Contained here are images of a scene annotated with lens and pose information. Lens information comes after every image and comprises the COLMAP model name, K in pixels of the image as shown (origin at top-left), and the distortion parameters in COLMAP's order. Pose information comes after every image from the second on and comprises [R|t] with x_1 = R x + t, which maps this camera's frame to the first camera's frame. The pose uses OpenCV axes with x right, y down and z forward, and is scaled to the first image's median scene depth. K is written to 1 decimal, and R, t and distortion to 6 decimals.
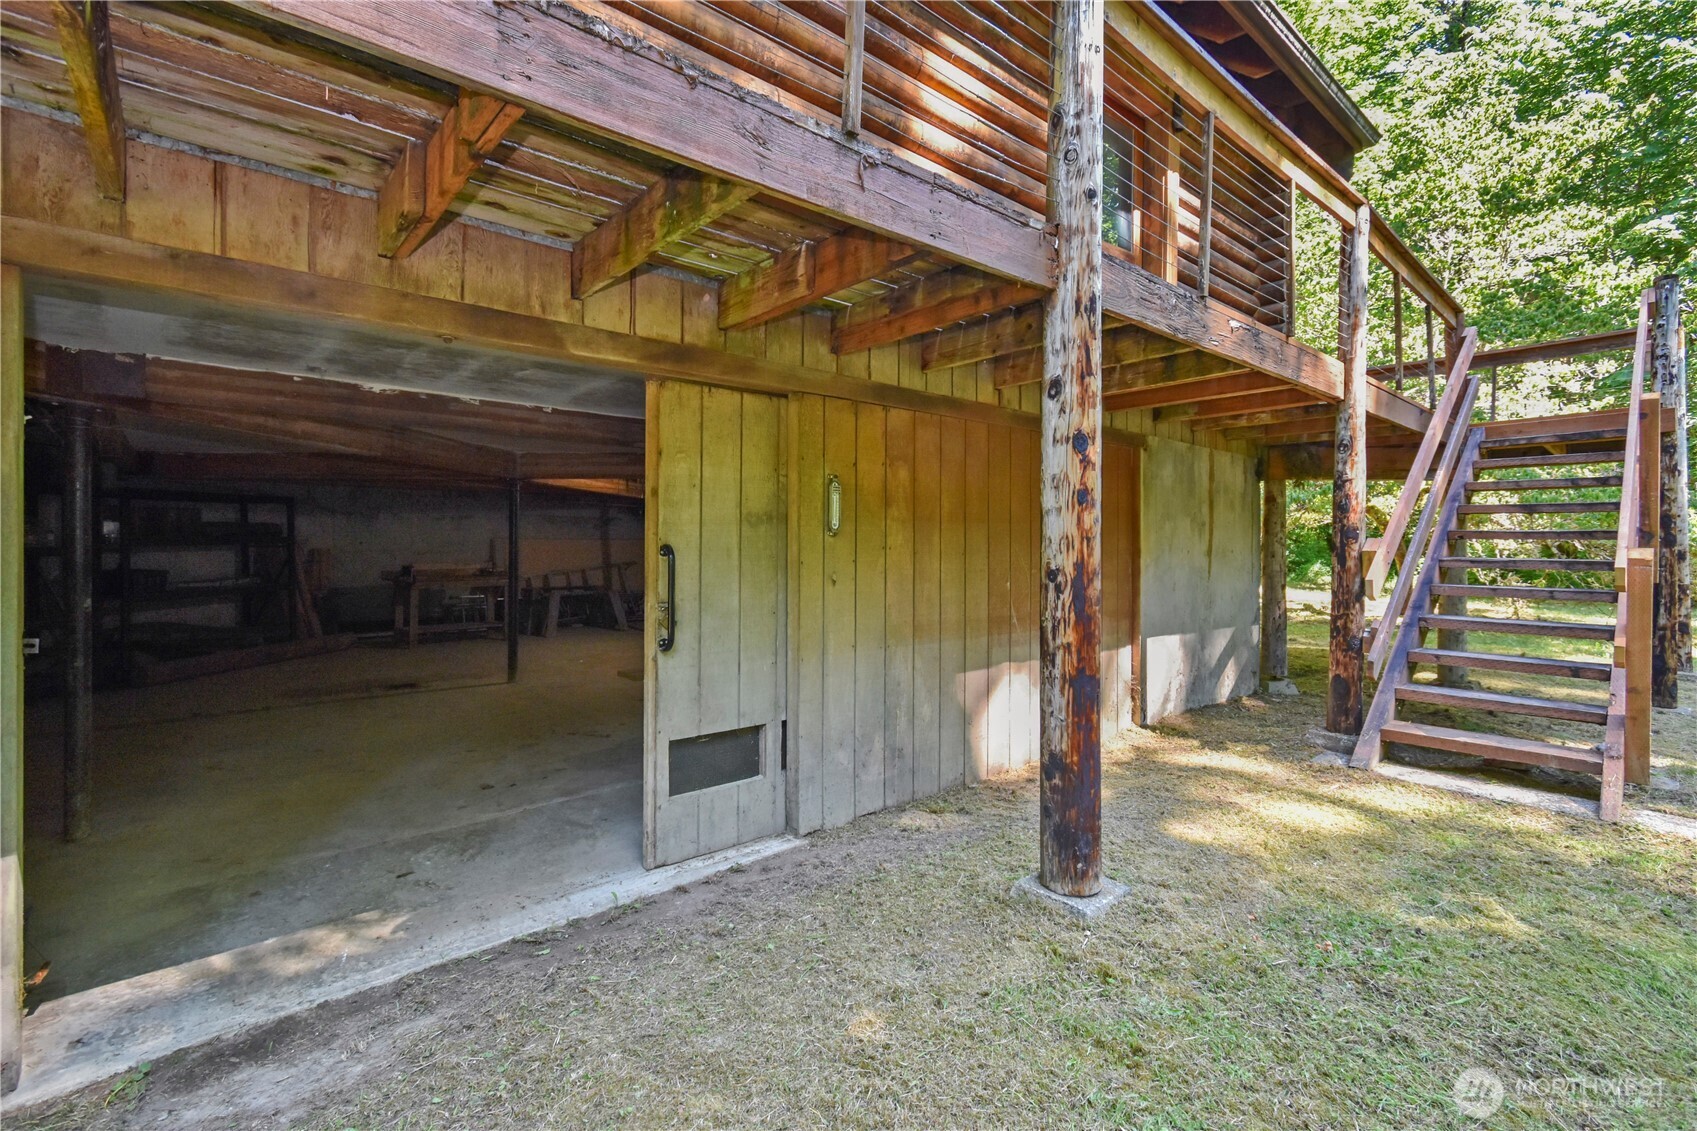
lens RADIAL K [[759.7, 0, 845.1], [0, 759.7, 574.1], [0, 0, 1]] dist [0.023176, -0.008247]
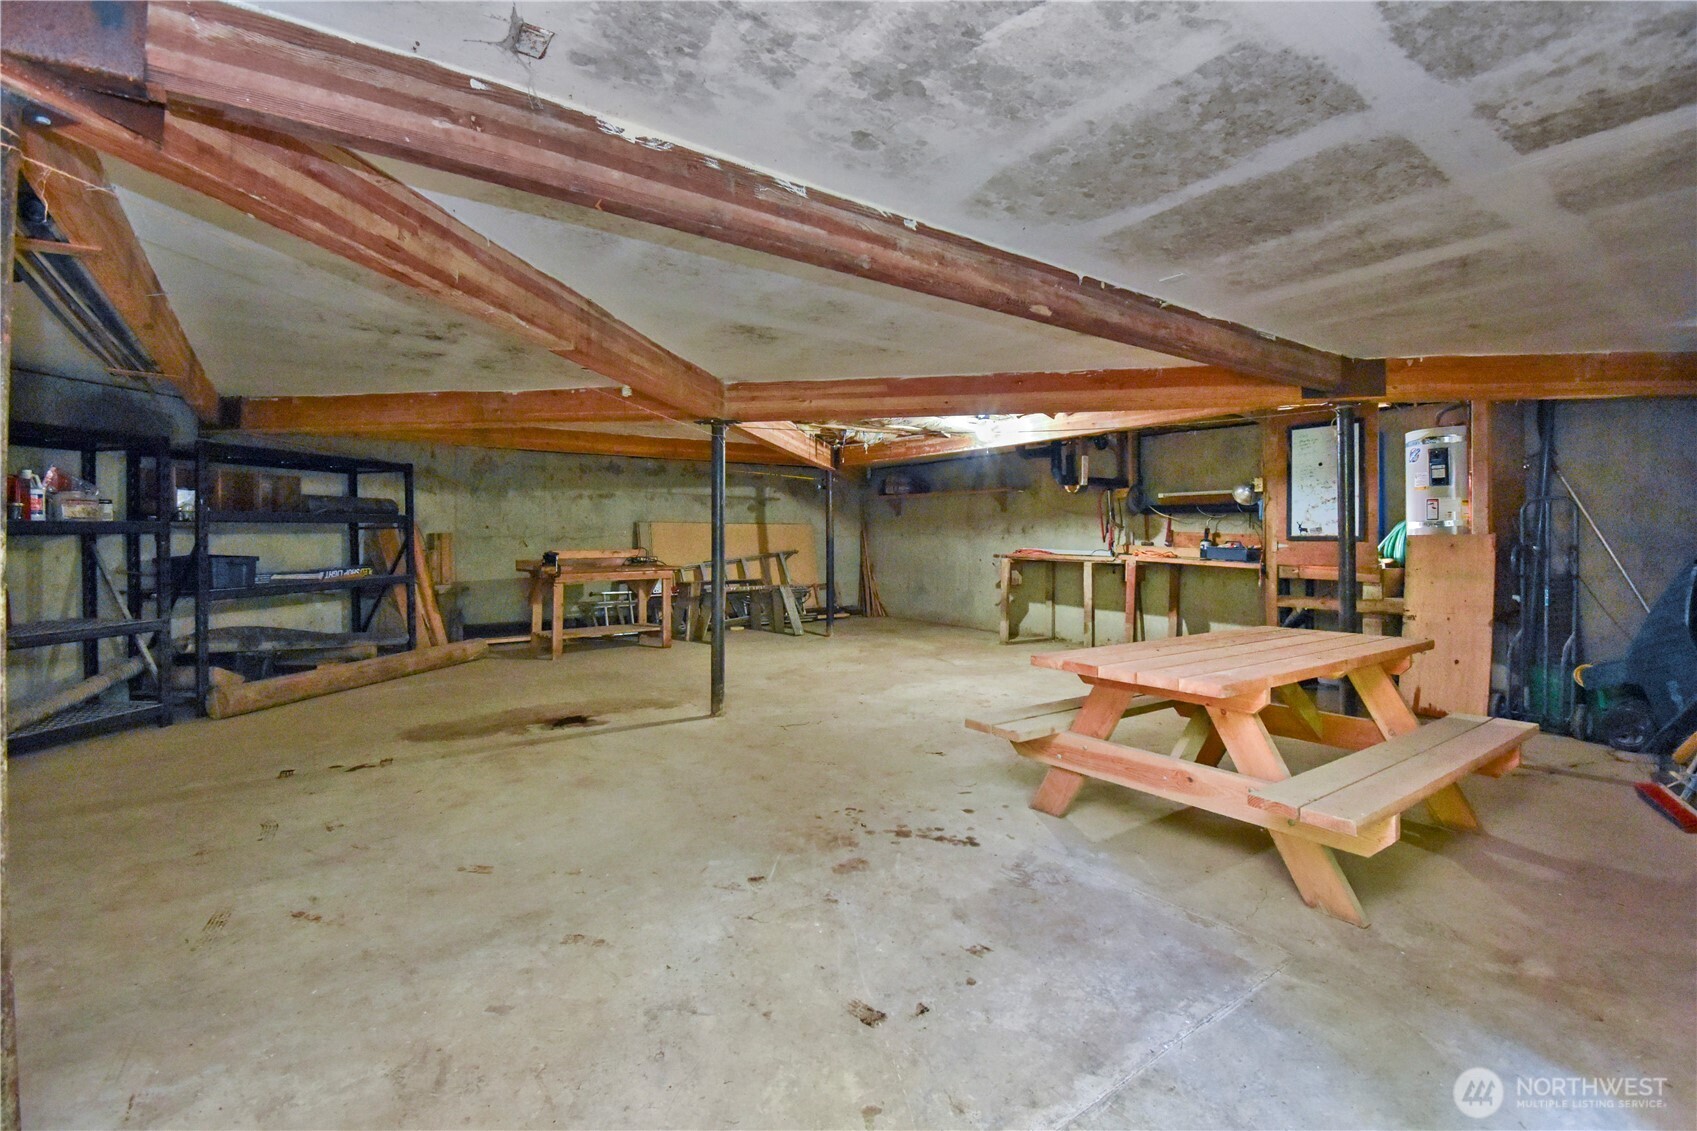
lens RADIAL K [[750.6, 0, 853.9], [0, 750.6, 563.5], [0, 0, 1]] dist [0.024841, -0.028614]
pose [[0.997181, -0.005688, -0.074824, -0.226281], [0.004885, 0.999929, -0.010911, 0.010748], [0.074881, 0.010514, 0.997137, 0.285350]]
